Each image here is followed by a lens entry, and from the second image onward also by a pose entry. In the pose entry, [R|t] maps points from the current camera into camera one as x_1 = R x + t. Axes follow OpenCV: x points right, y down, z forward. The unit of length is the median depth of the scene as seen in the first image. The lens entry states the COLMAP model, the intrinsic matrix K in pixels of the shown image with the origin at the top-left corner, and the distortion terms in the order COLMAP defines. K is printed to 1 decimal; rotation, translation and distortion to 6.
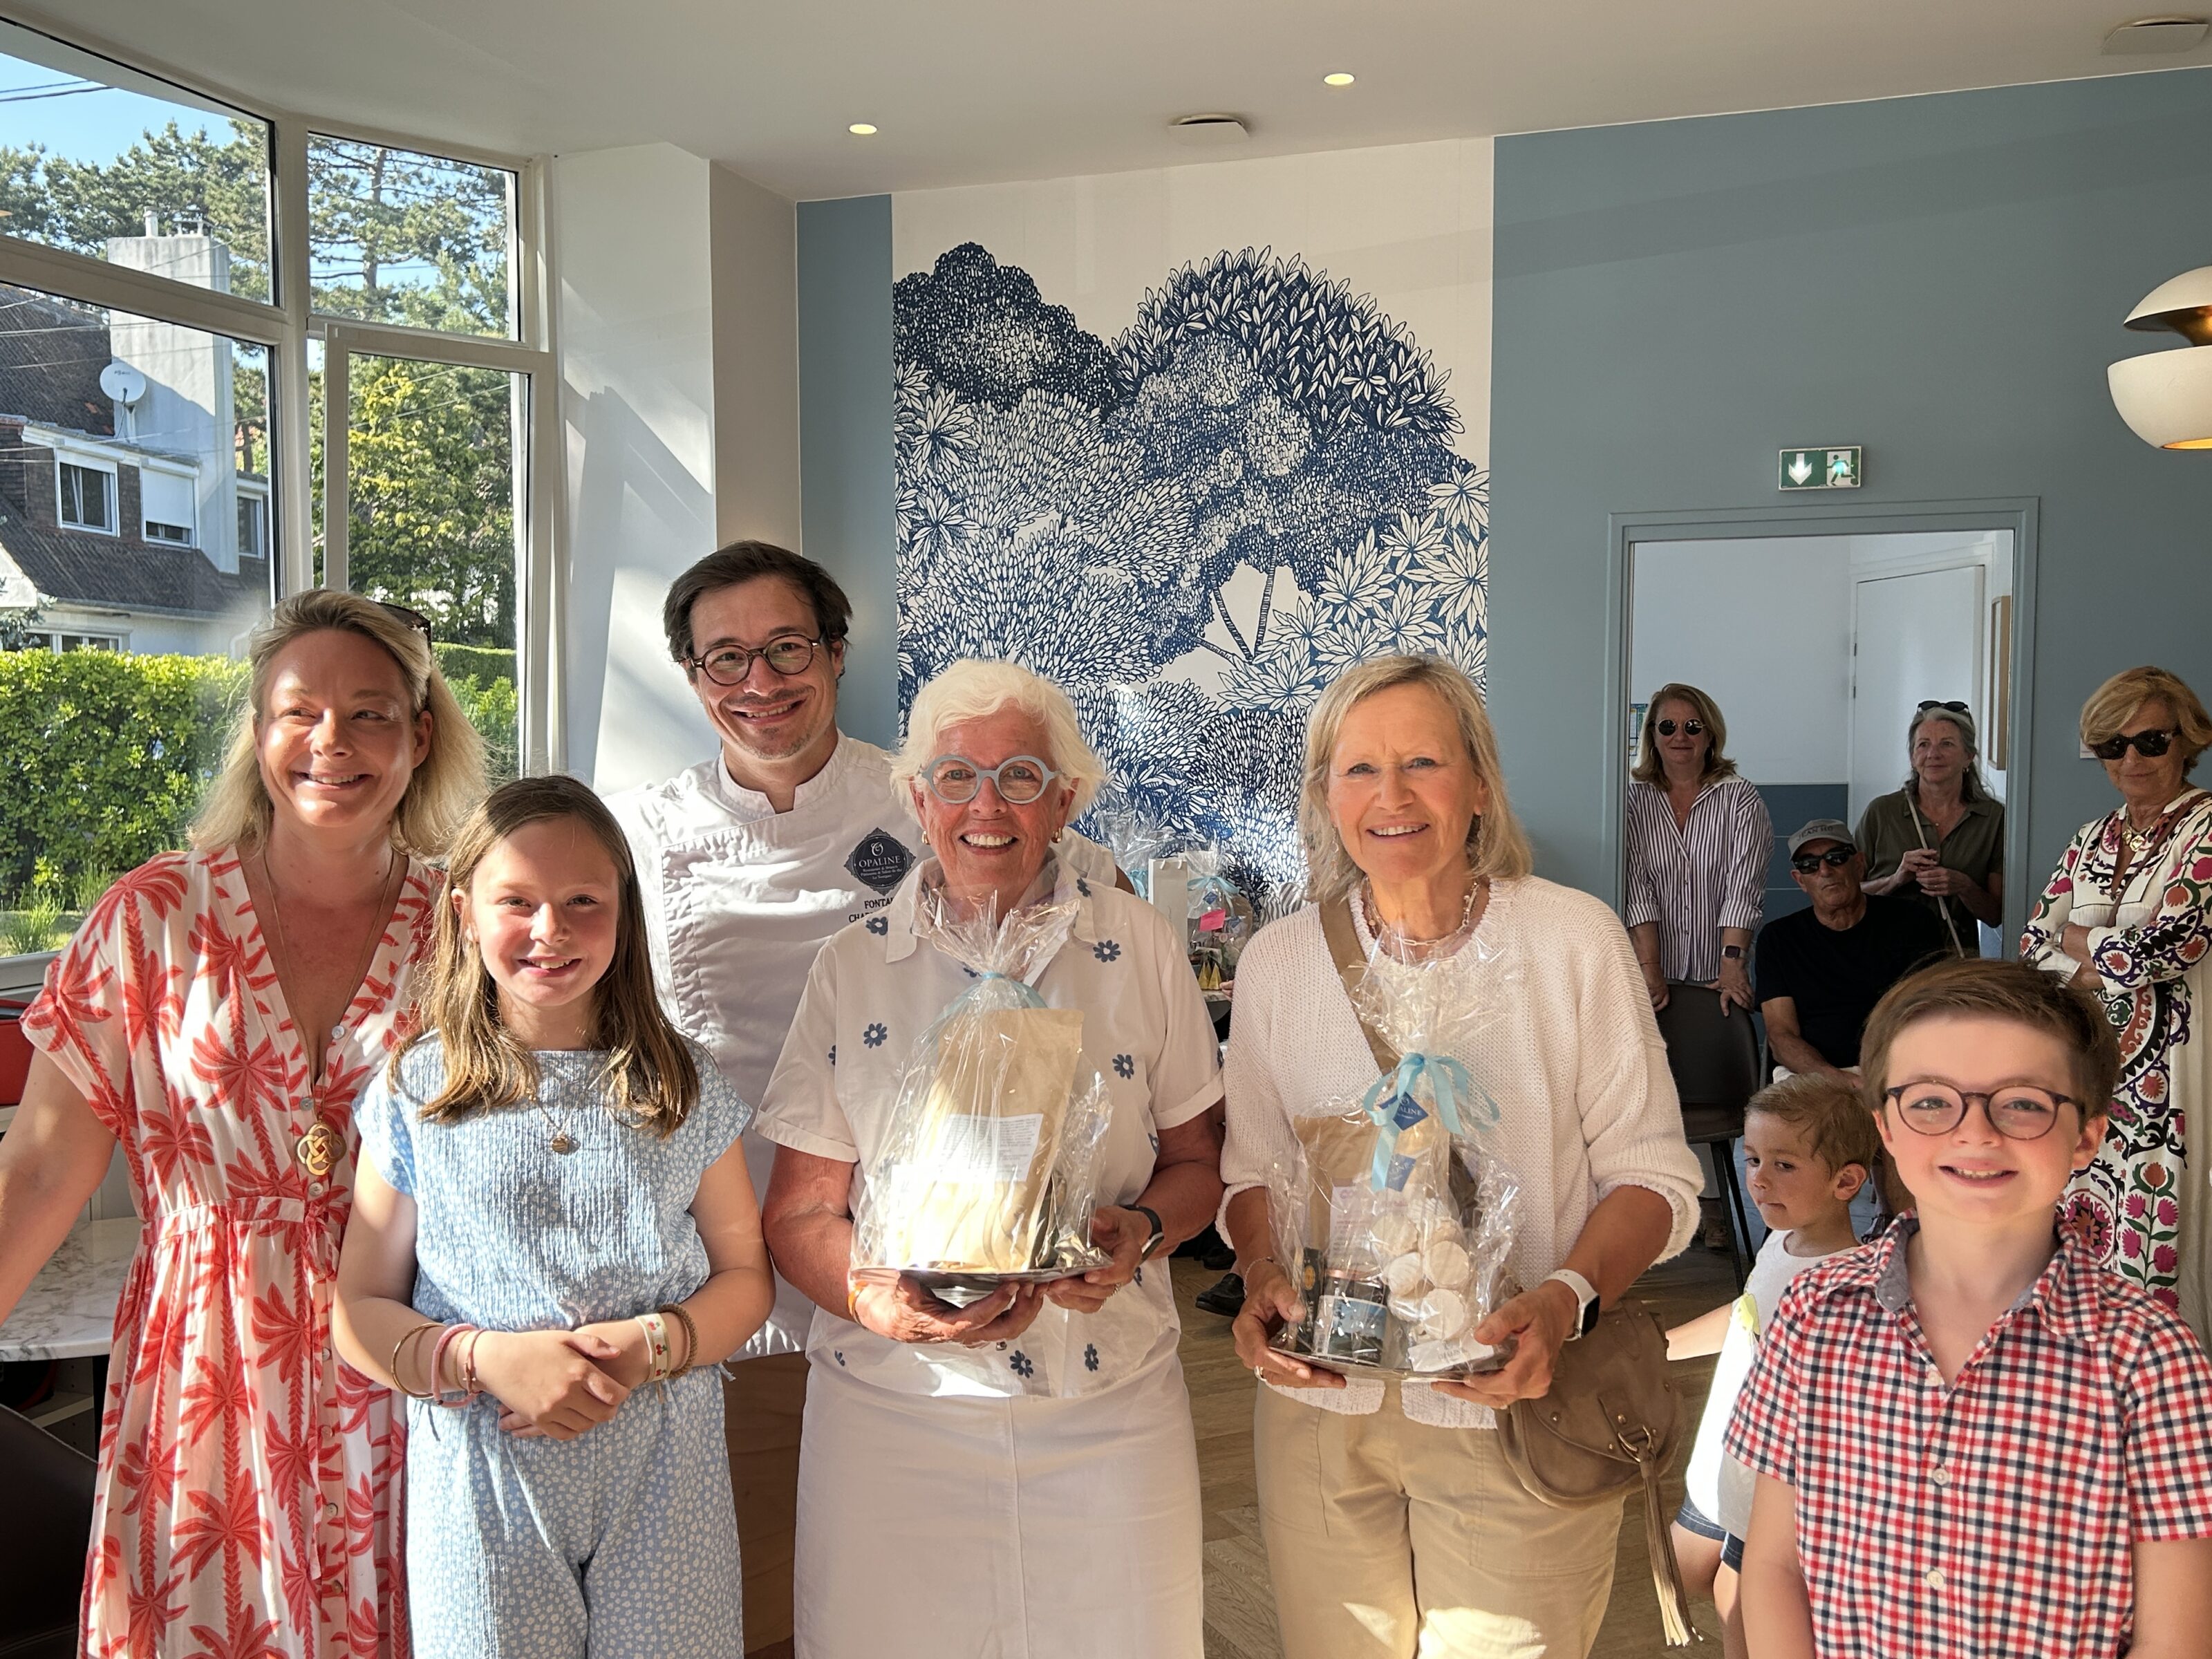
lens RADIAL K [[2048.1, 0, 1120.9], [0, 2048.1, 904.4], [0, 0, 1]] dist [0.043024, 0.000000]
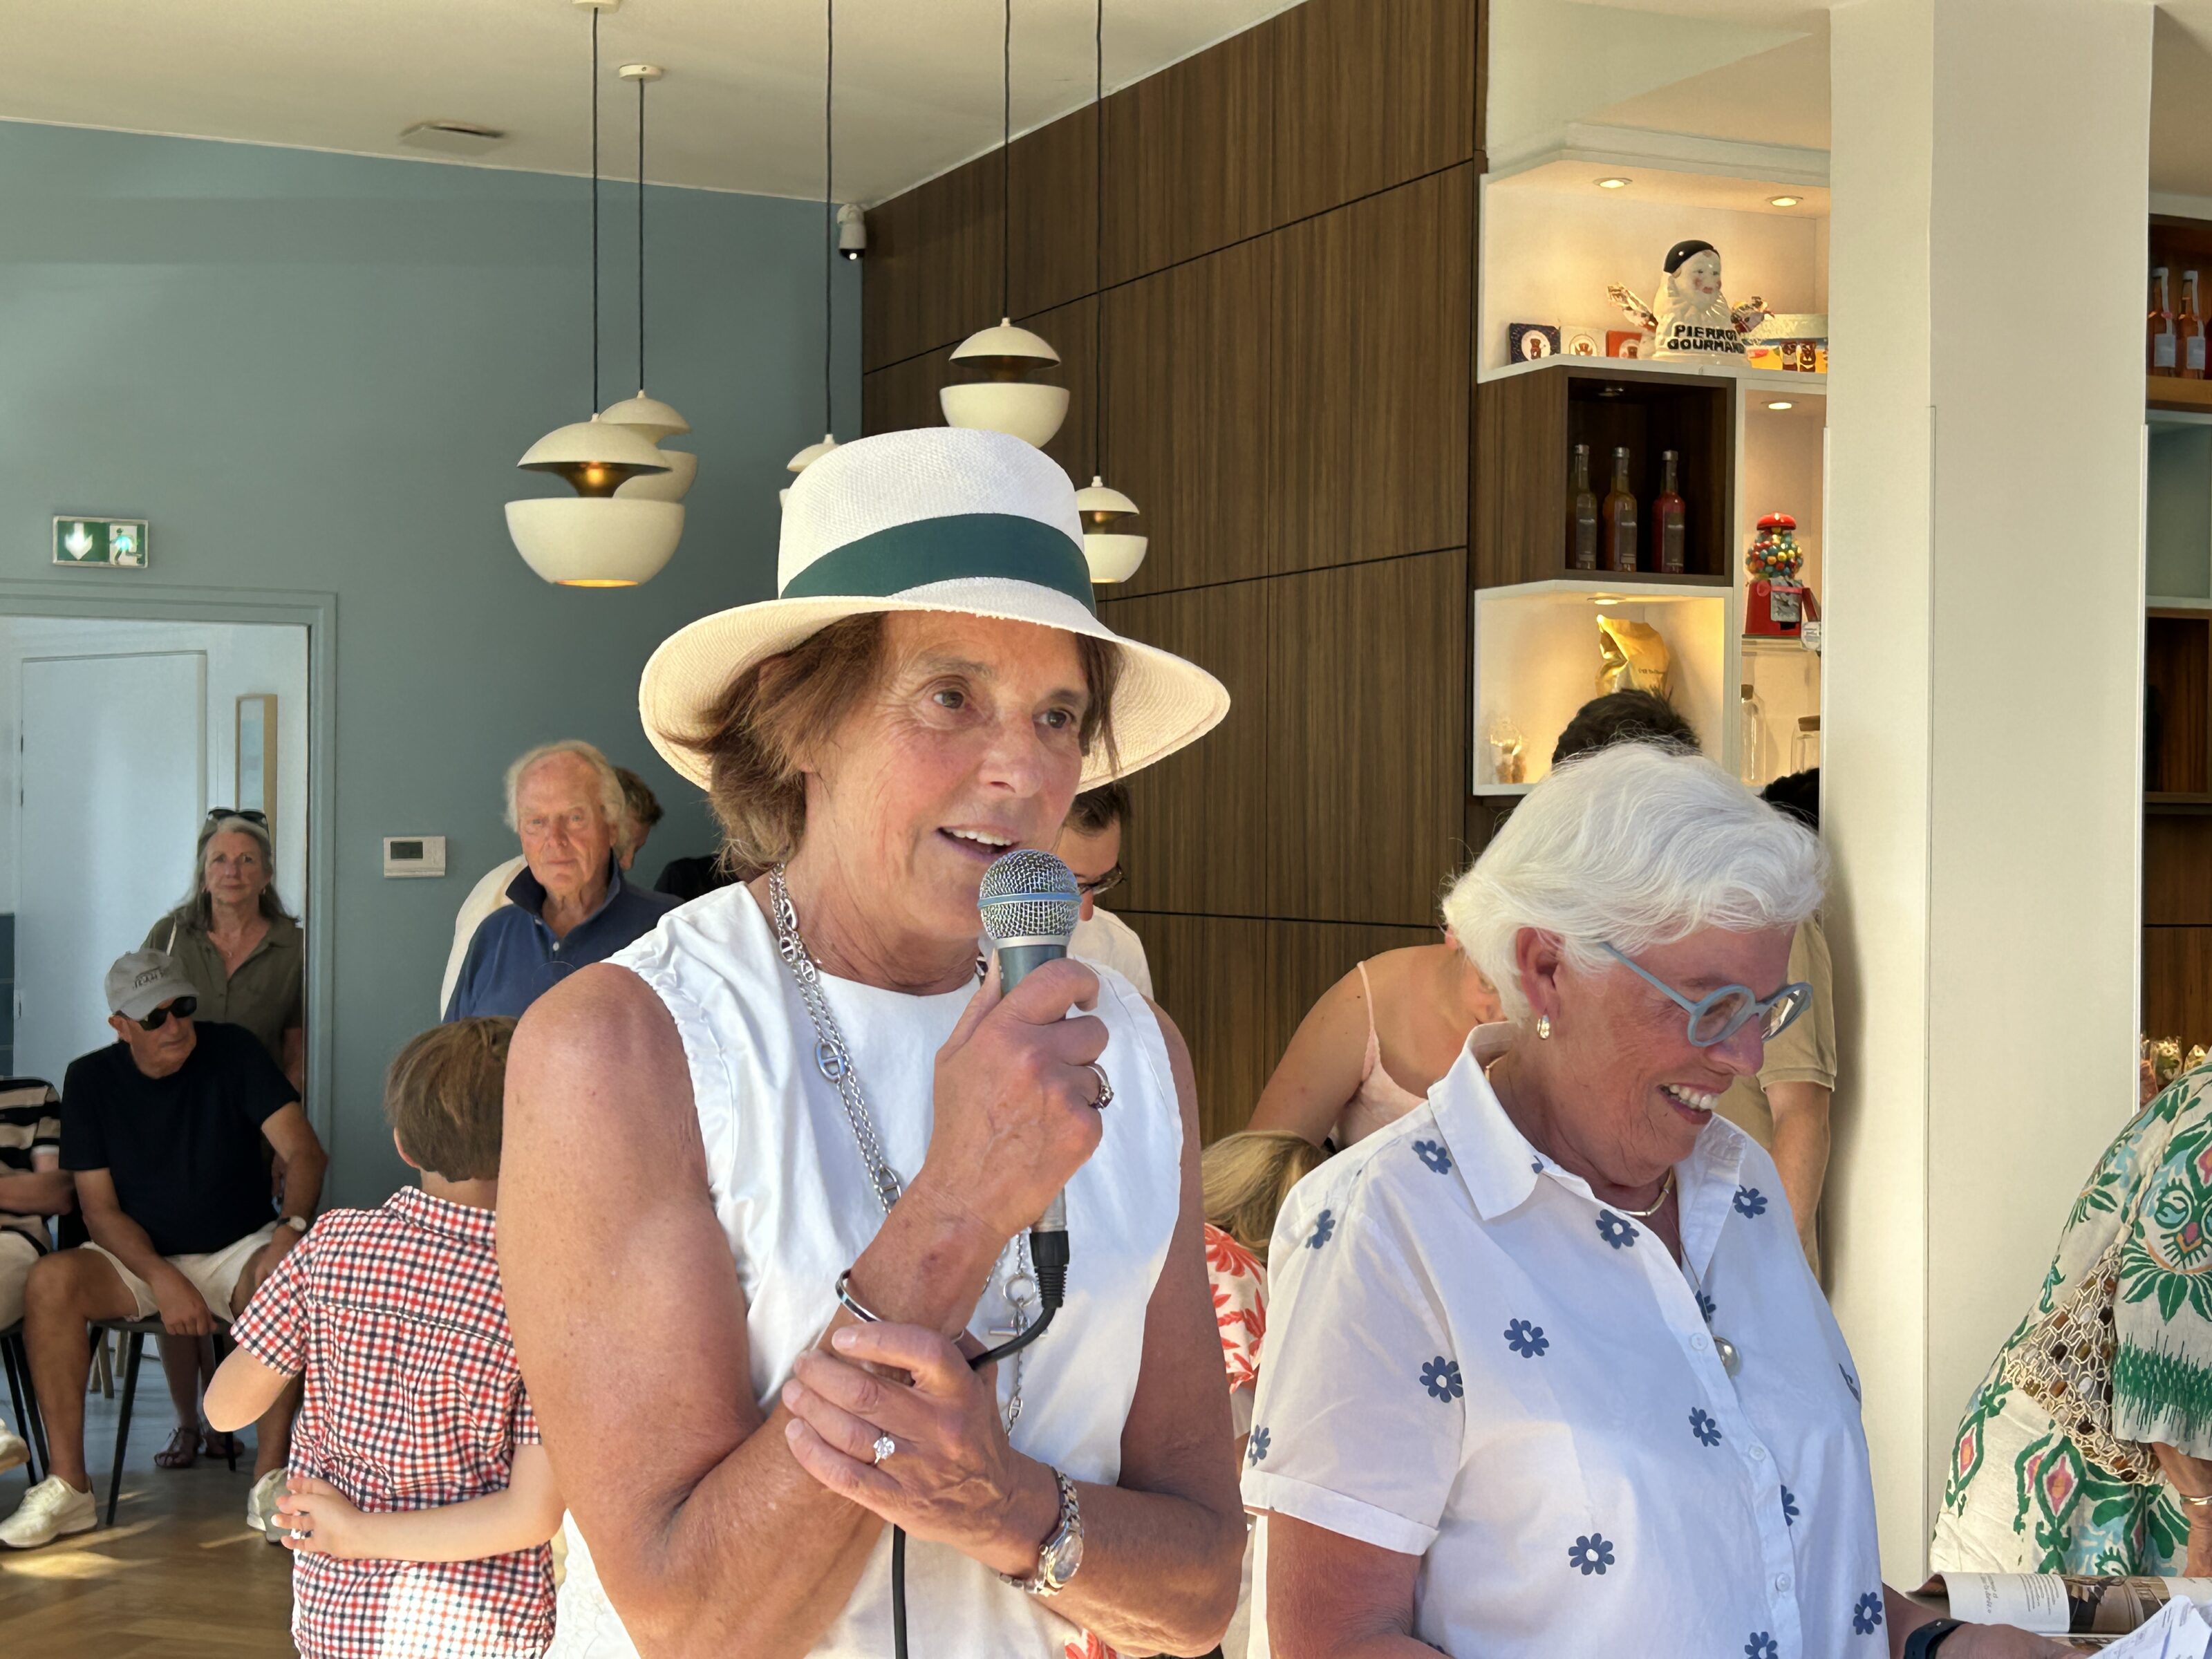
lens RADIAL K [[3283.5, 0, 1200.5], [0, 3283.5, 853.7], [0, 0, 1]] dist [0.096648, 0.000000]
pose [[0.692887, -0.015001, 0.720890, -0.297770], [0.058697, 0.997639, -0.035658, -0.005832], [-0.718653, 0.067021, 0.692132, -0.237386]]
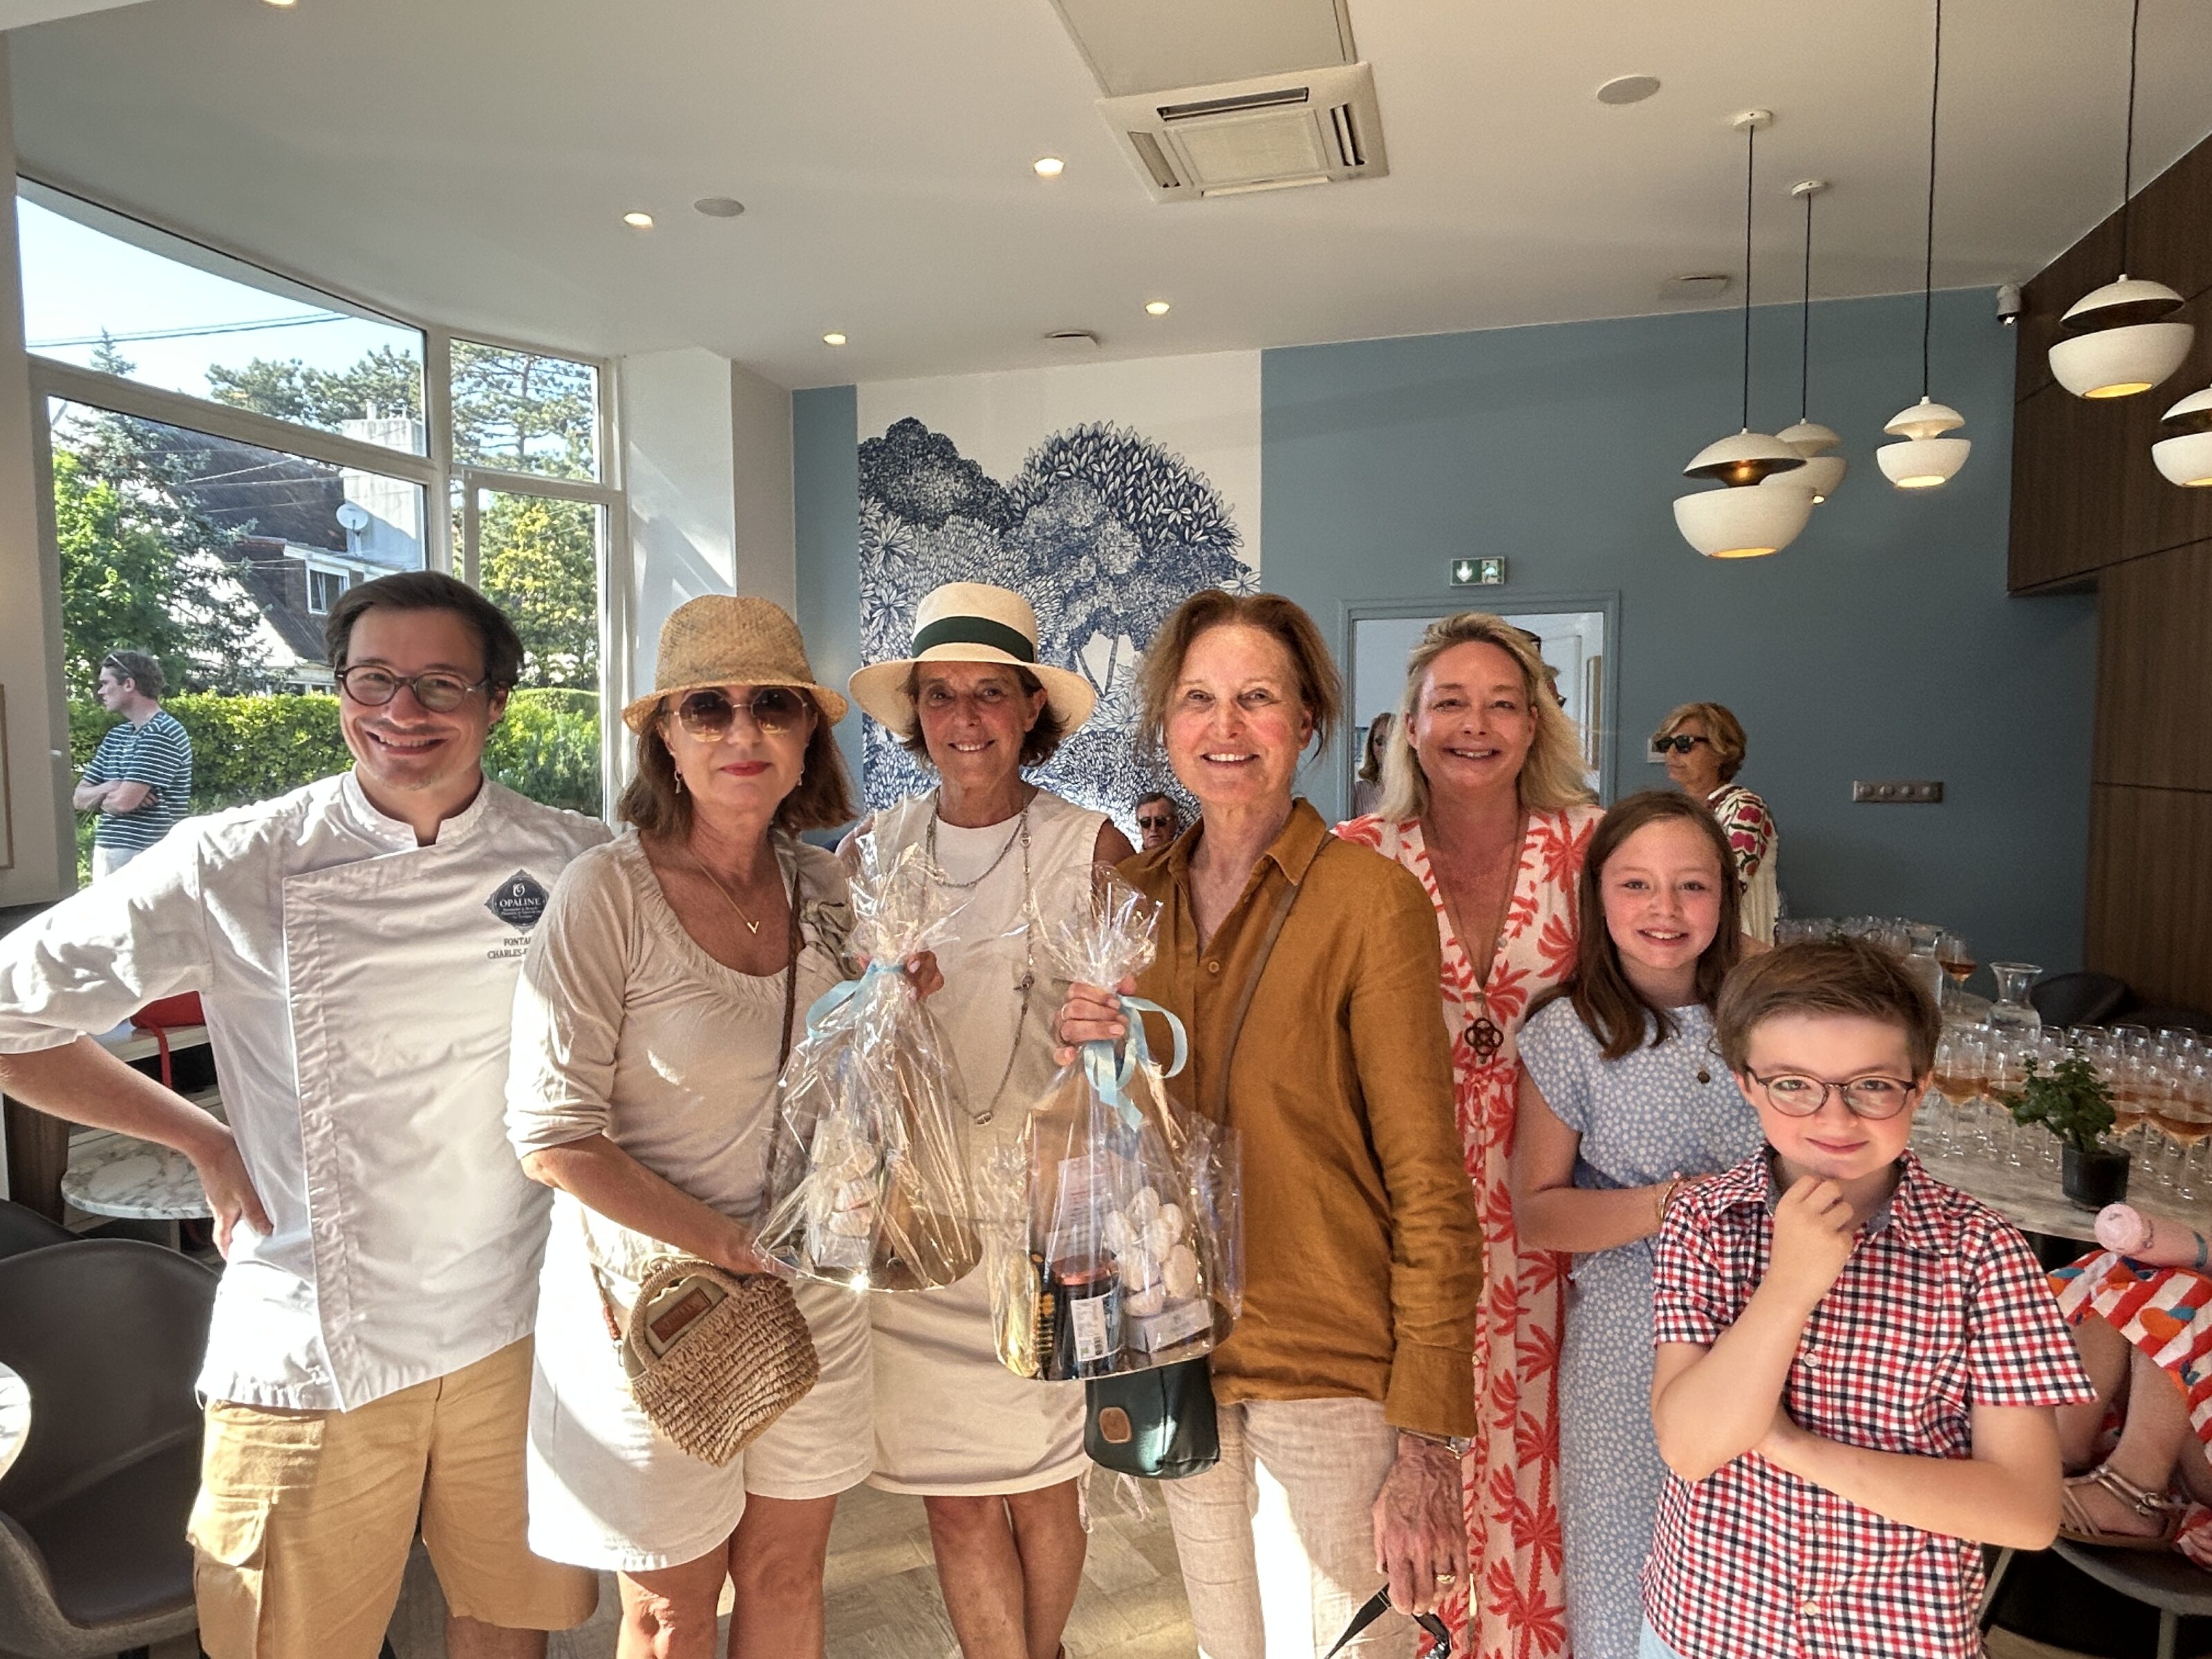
lens RADIAL K [[1331.2, 0, 1095.6], [0, 1331.2, 857.0], [0, 0, 1]] dist [0.000935, 0.011675]
pose [[0.998468, -0.009767, 0.054459, 0.004722], [0.009721, 0.999952, 0.001109, -0.005556], [-0.054467, -0.000578, 0.998515, 0.038539]]
